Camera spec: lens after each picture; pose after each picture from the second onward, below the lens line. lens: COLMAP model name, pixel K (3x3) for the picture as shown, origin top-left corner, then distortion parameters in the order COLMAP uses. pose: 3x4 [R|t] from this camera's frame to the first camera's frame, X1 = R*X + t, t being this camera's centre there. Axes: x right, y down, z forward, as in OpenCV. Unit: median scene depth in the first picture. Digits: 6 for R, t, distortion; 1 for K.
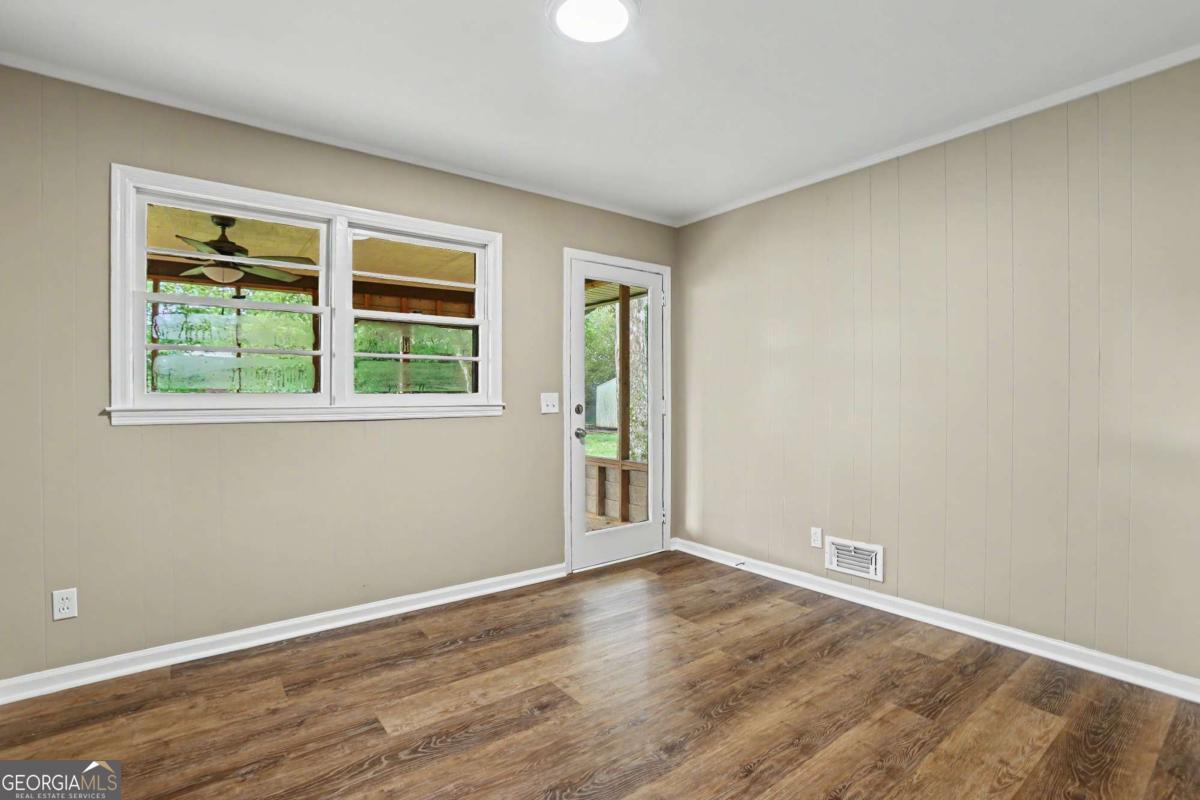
lens RADIAL K [[550.7, 0, 606.0], [0, 550.7, 400.6], [0, 0, 1]] dist [-0.054526, 0.014996]
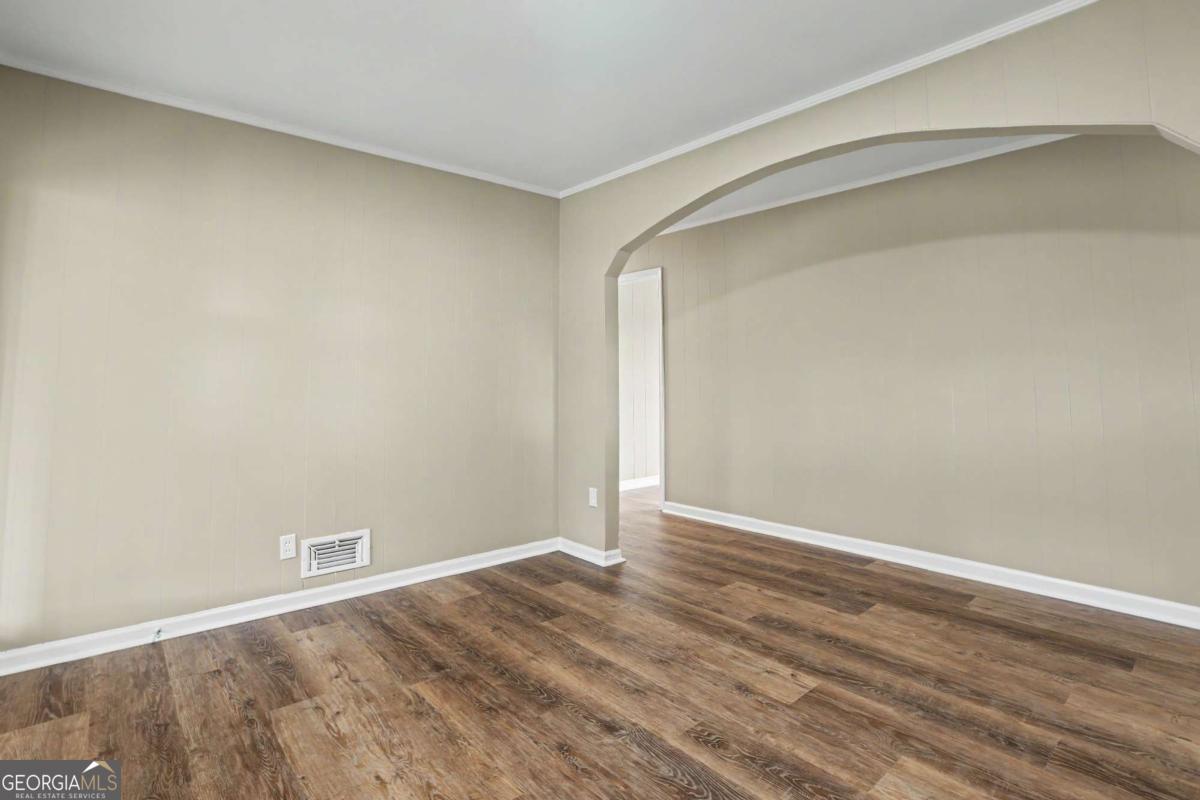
lens RADIAL K [[550.7, 0, 626.2], [0, 550.7, 378.8], [0, 0, 1]] dist [-0.054526, 0.014996]
pose [[-0.046807, 0.007885, 0.998873, -0.605698], [0.005636, 0.999955, -0.007629, 0.007078], [-0.998888, 0.005273, -0.046849, 0.698296]]
